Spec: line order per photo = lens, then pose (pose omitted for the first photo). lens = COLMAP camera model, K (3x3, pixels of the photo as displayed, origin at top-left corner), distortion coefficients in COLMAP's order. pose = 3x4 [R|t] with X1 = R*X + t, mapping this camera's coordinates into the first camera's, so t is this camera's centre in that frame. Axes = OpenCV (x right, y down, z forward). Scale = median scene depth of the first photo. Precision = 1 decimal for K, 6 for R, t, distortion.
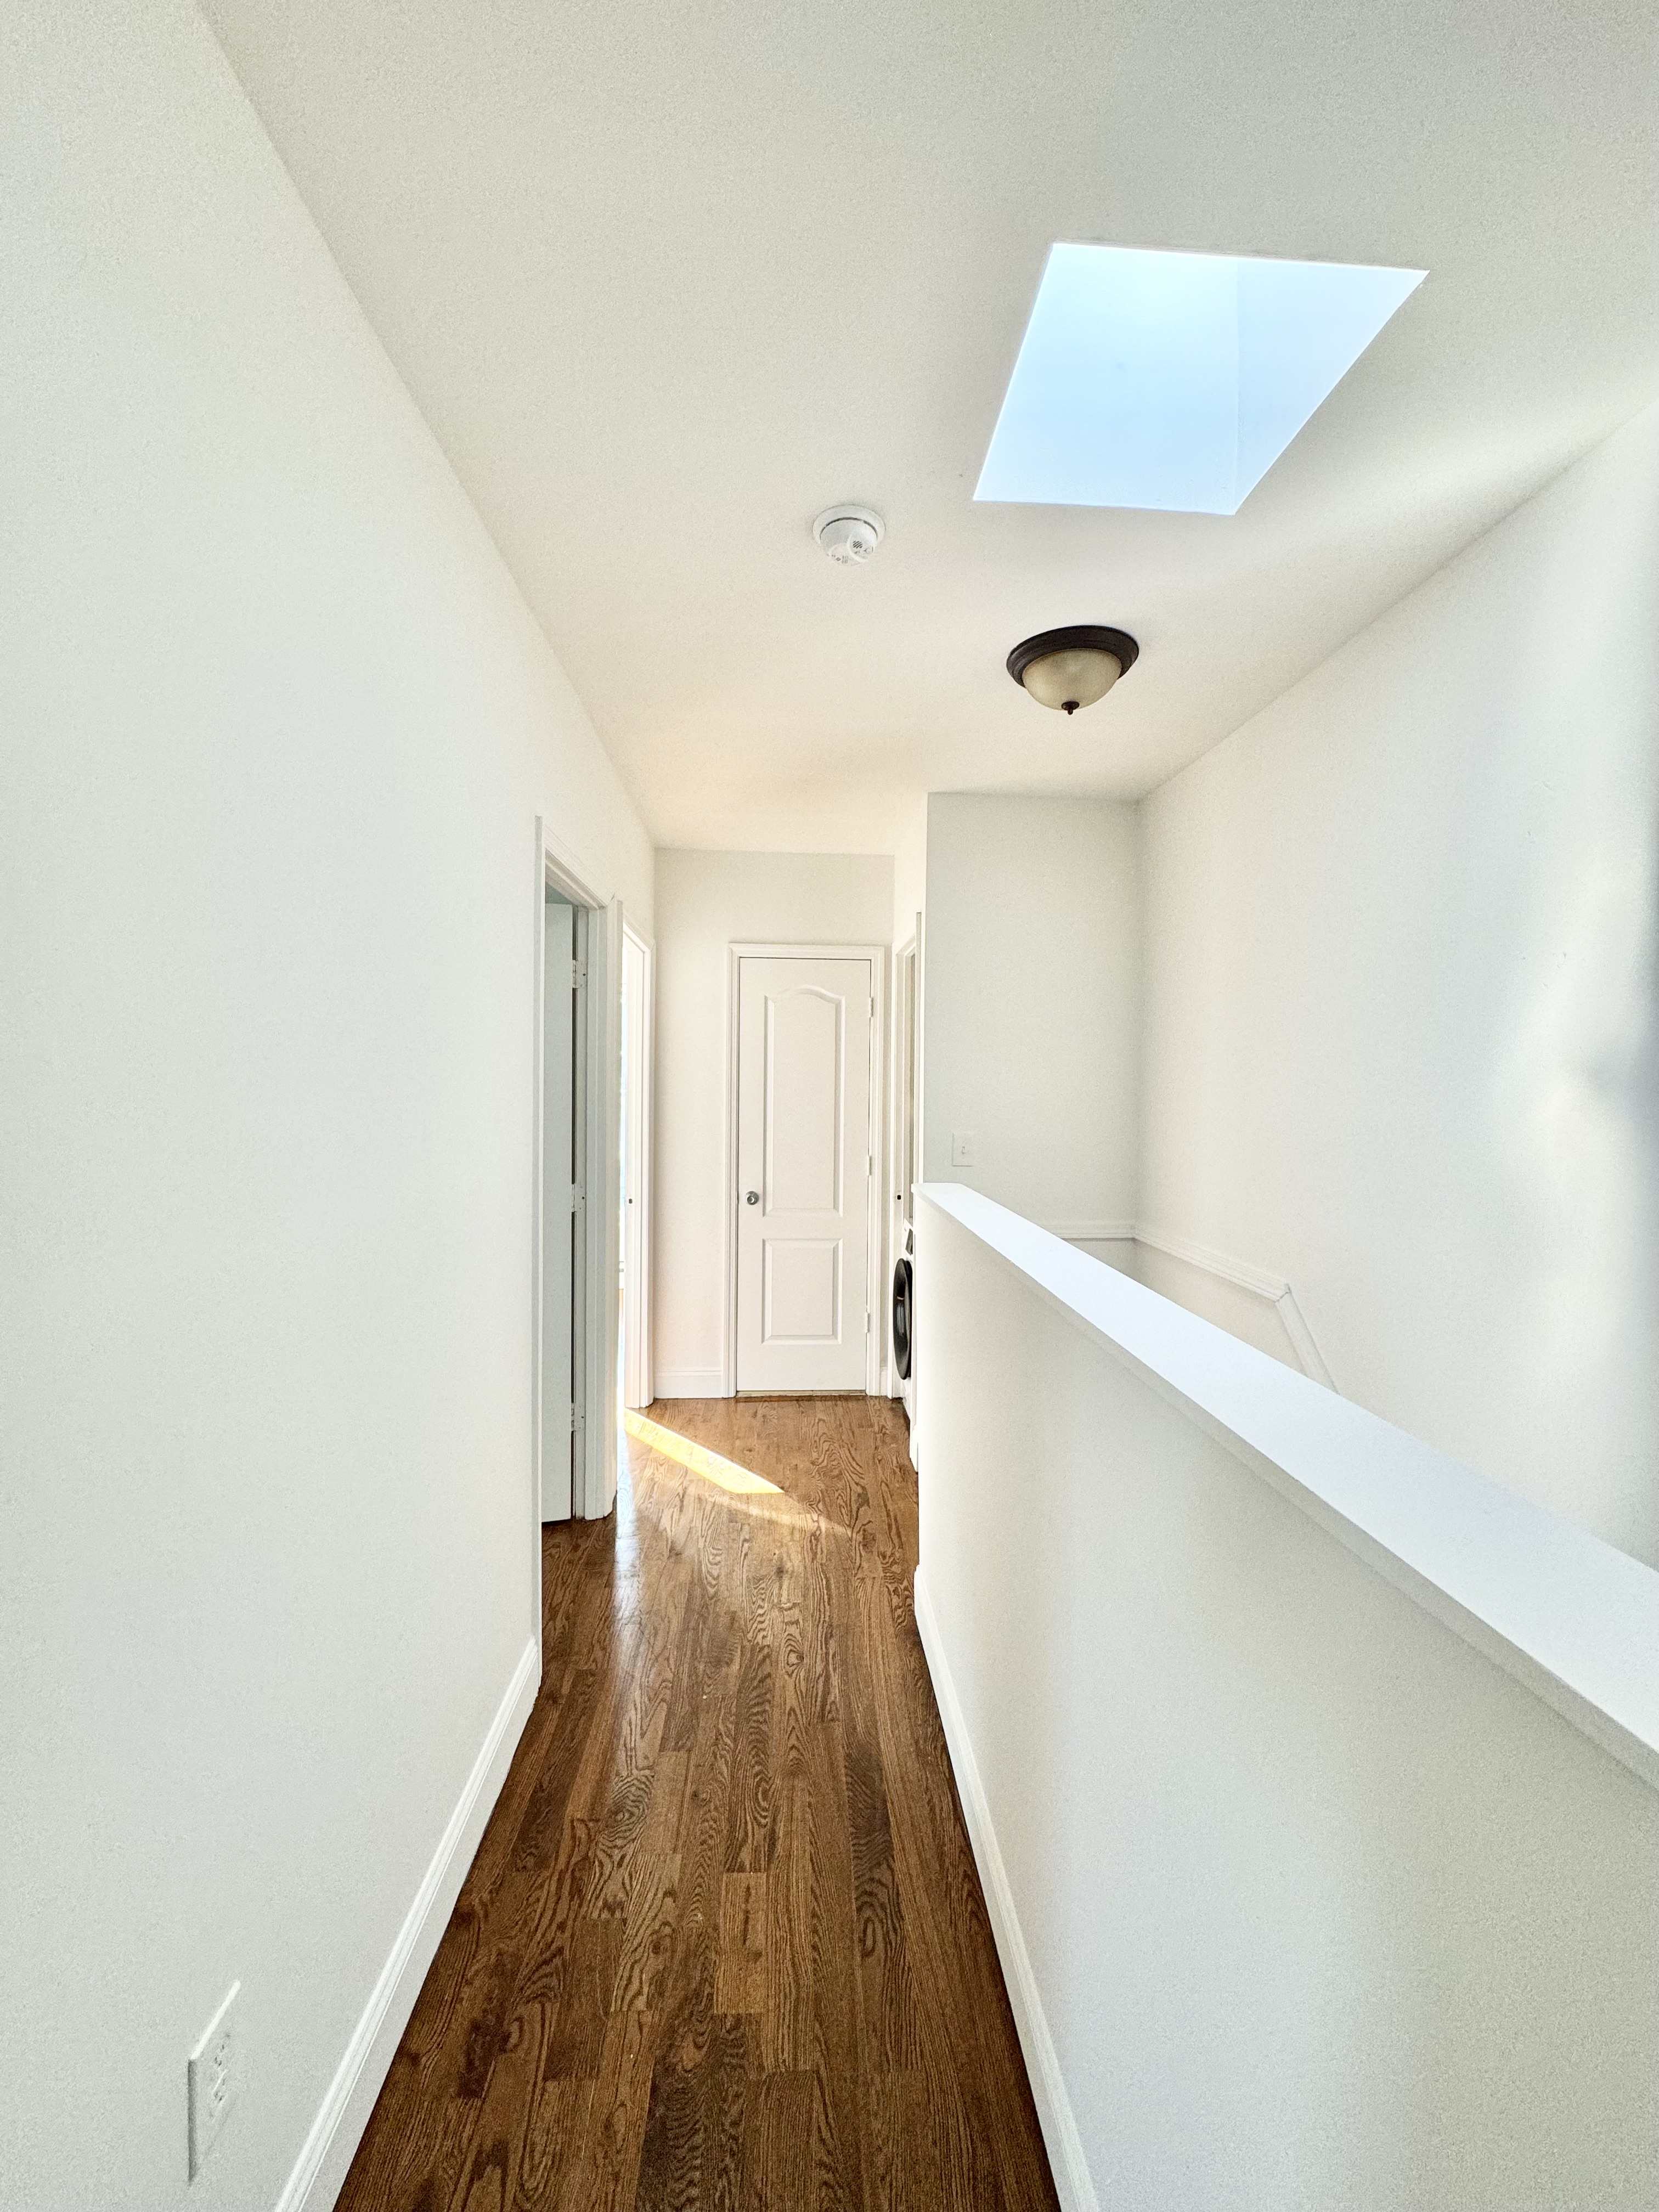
lens RADIAL K [[876.7, 0, 832.0], [0, 876.7, 1101.5], [0, 0, 1]] dist [0.002788, -0.000108]
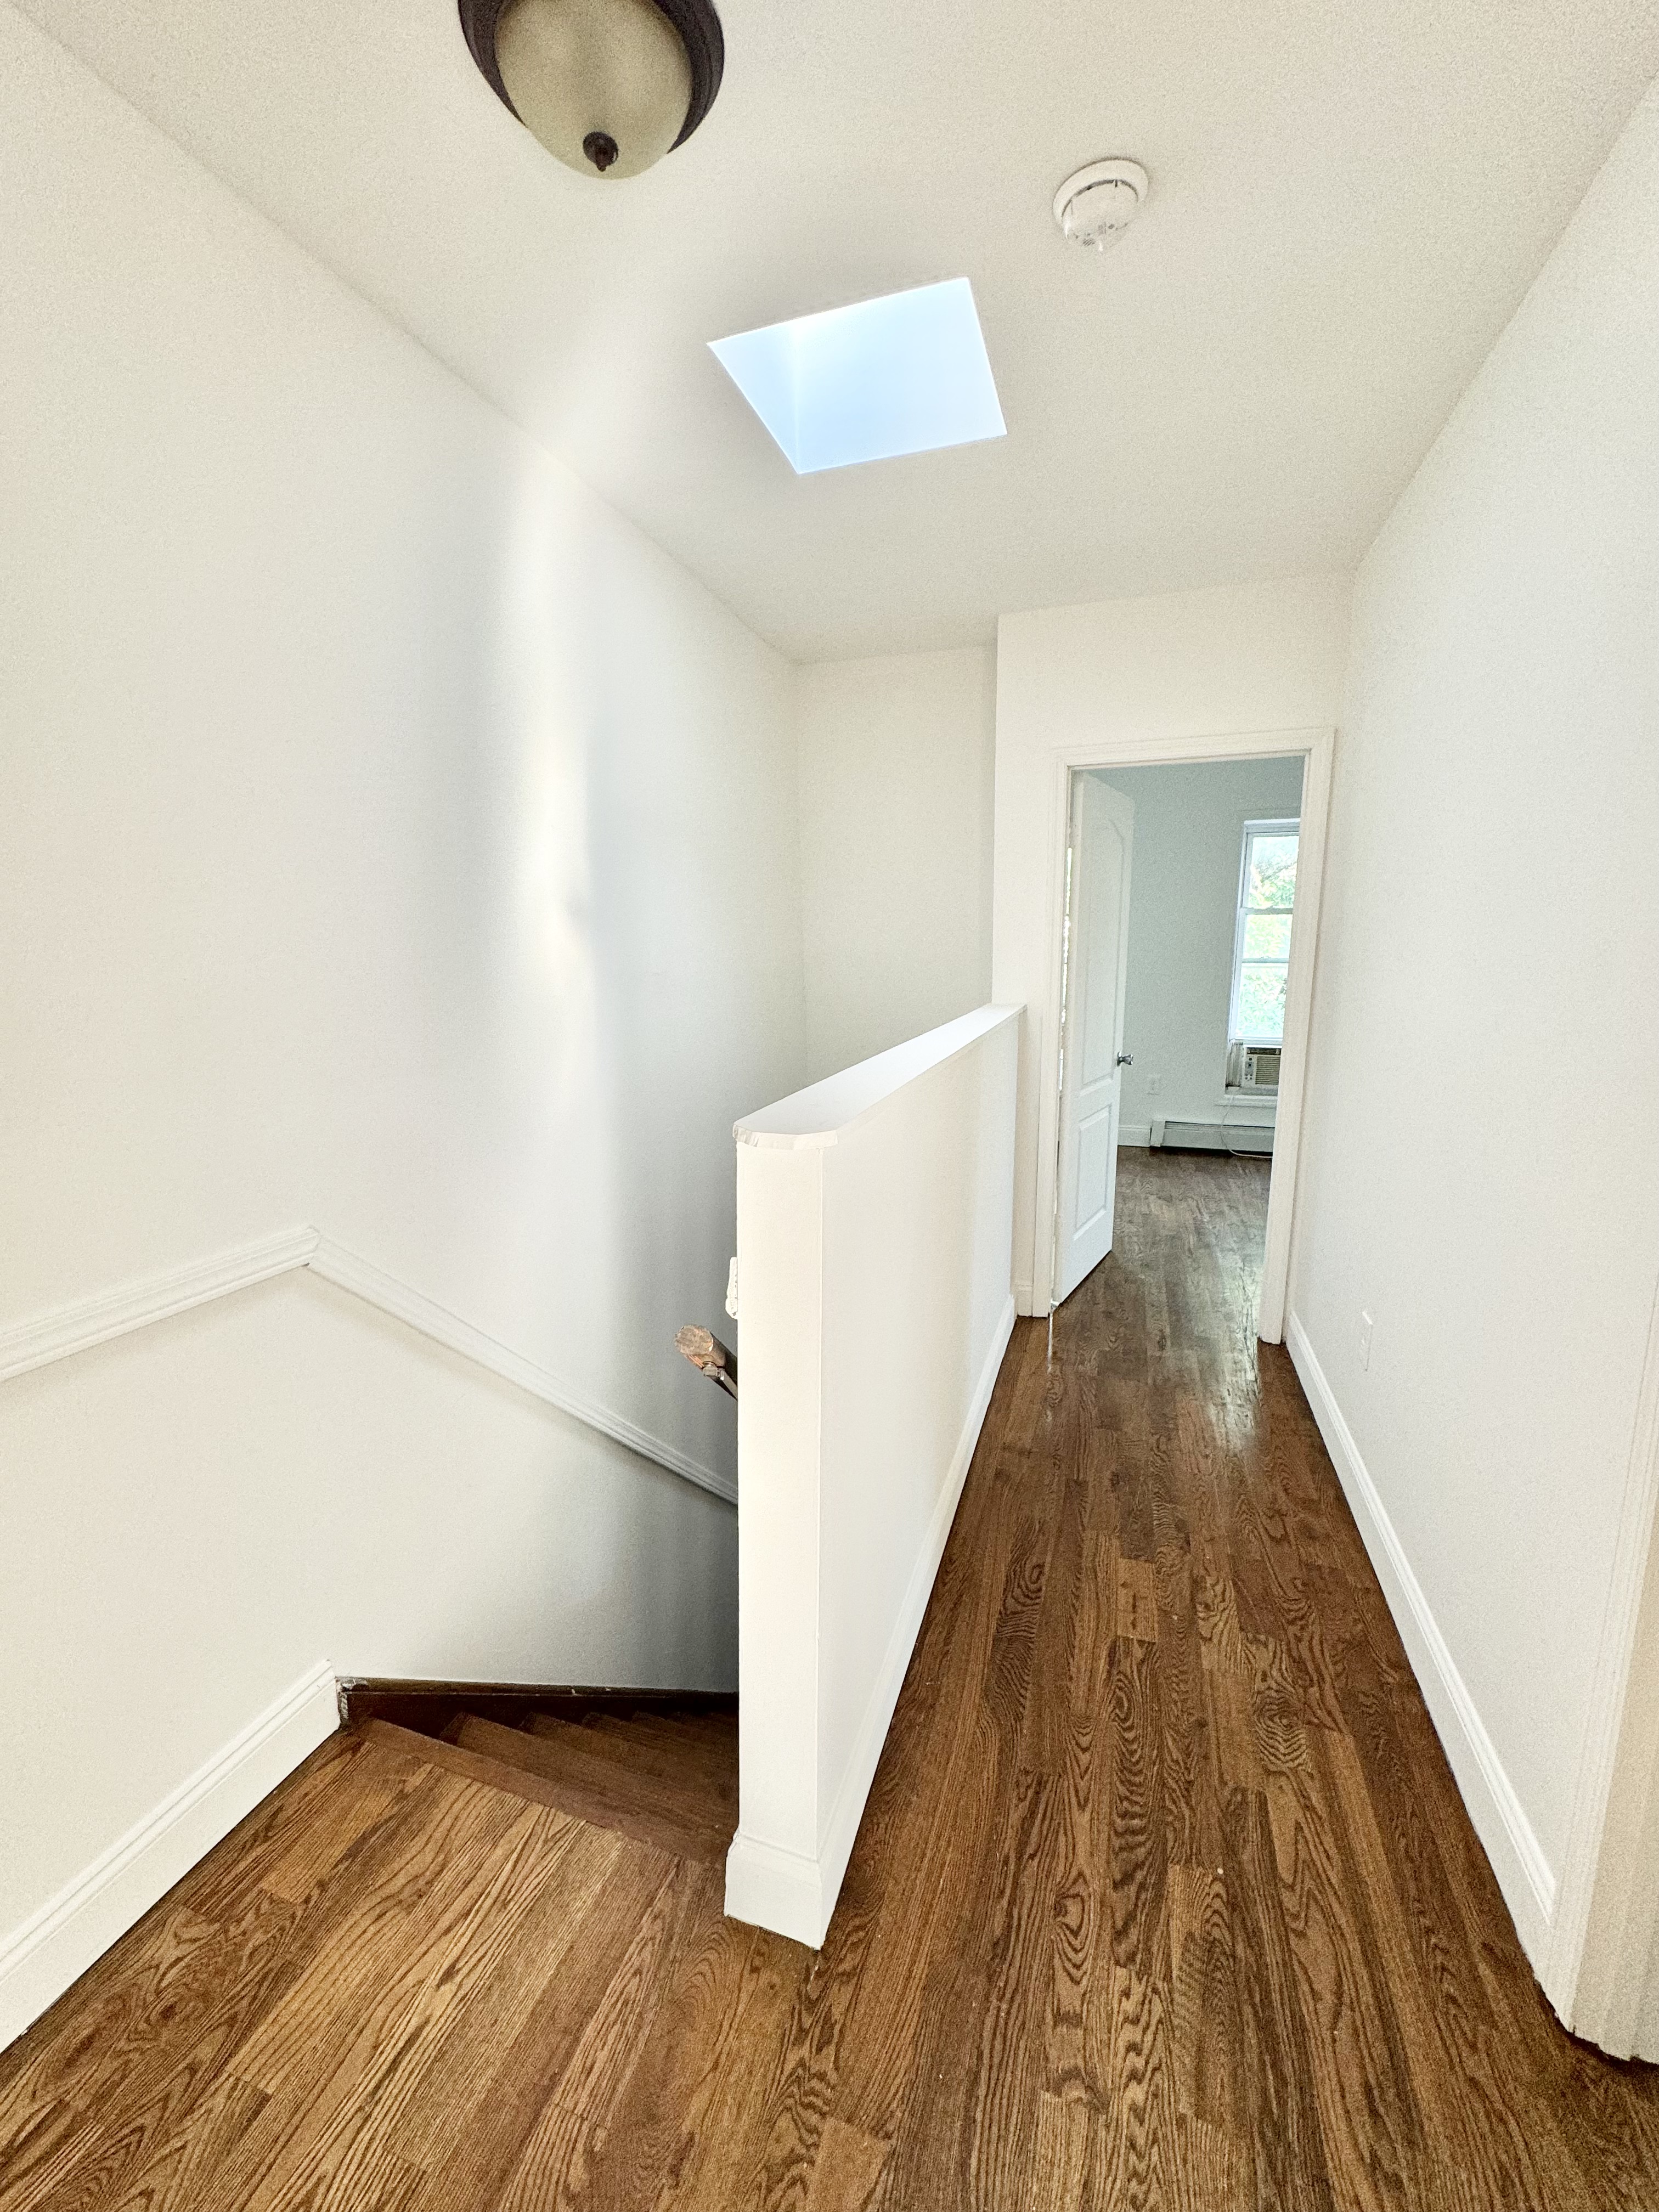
lens RADIAL K [[876.7, 0, 836.4], [0, 876.7, 1089.5], [0, 0, 1]] dist [0.002788, -0.000108]
pose [[-0.931087, -0.065011, 0.358957, -0.088387], [0.005858, 0.981201, 0.192900, -0.016496], [-0.364749, 0.181710, -0.913203, 1.828996]]
